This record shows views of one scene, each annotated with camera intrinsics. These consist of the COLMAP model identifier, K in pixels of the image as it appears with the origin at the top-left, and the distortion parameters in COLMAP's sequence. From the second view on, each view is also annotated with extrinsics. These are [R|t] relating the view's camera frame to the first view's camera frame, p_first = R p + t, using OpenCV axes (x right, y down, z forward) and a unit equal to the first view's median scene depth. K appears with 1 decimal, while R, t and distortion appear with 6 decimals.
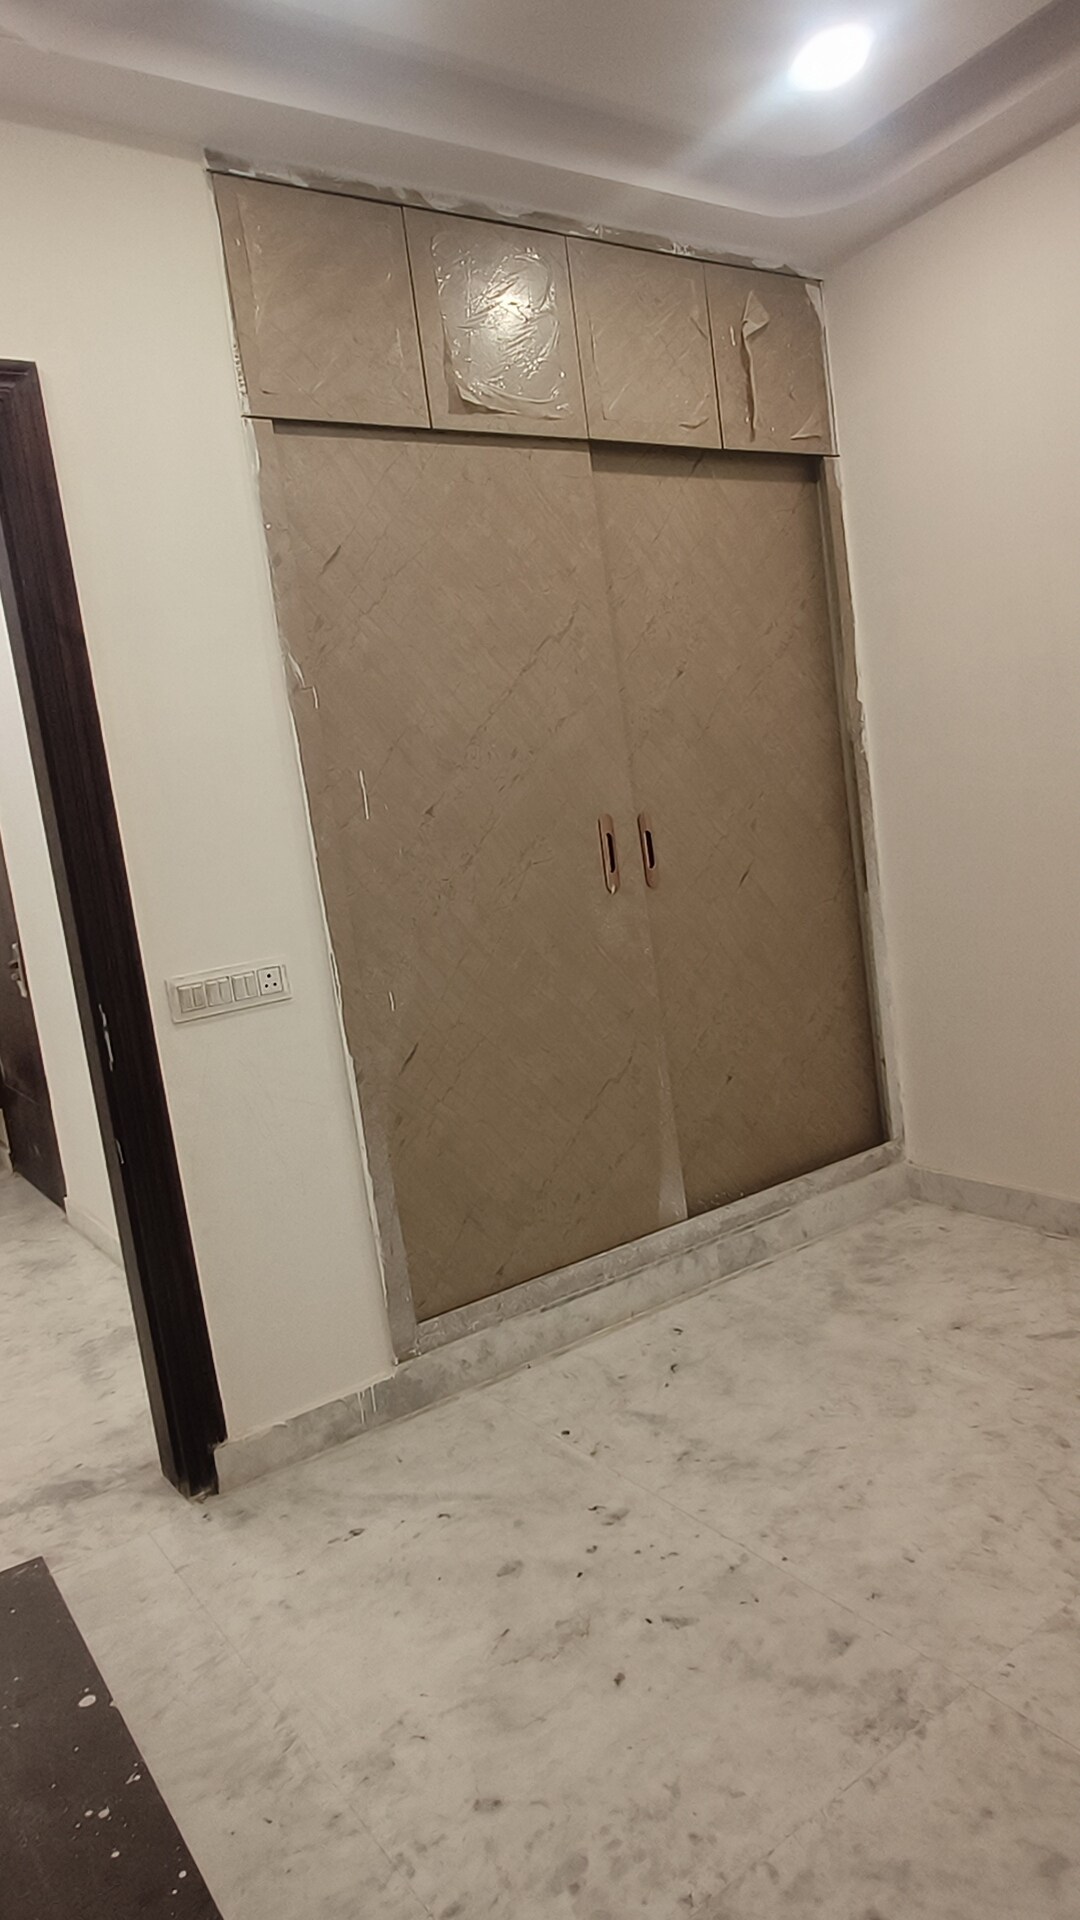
lens RADIAL K [[1227.4, 0, 536.6], [0, 1227.4, 957.6], [0, 0, 1]] dist [-0.013474, 0.009897]
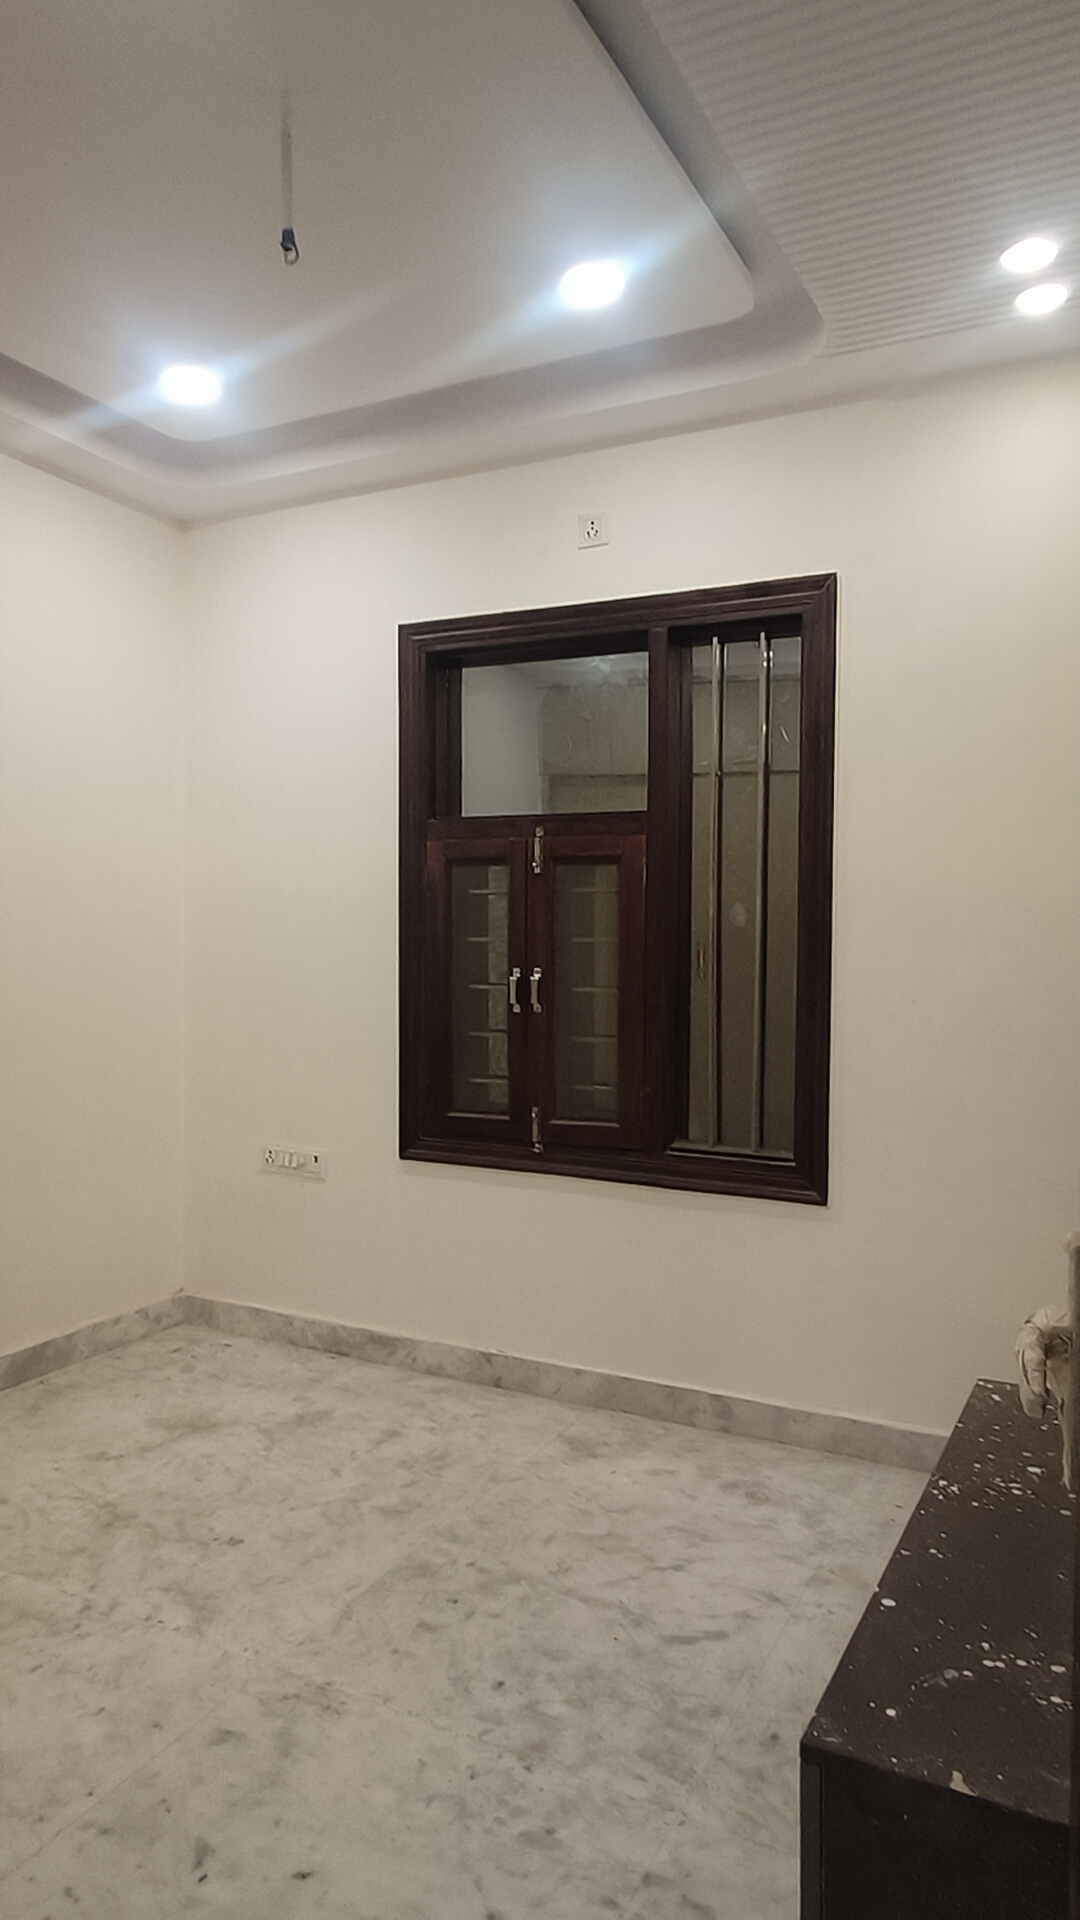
lens RADIAL K [[1227.4, 0, 544.7], [0, 1227.4, 958.5], [0, 0, 1]] dist [-0.013474, 0.009897]
pose [[-0.474653, 0.117196, 0.872335, -1.020864], [0.158319, 0.986299, -0.046363, -0.014092], [-0.865817, 0.116101, -0.486705, 1.381935]]
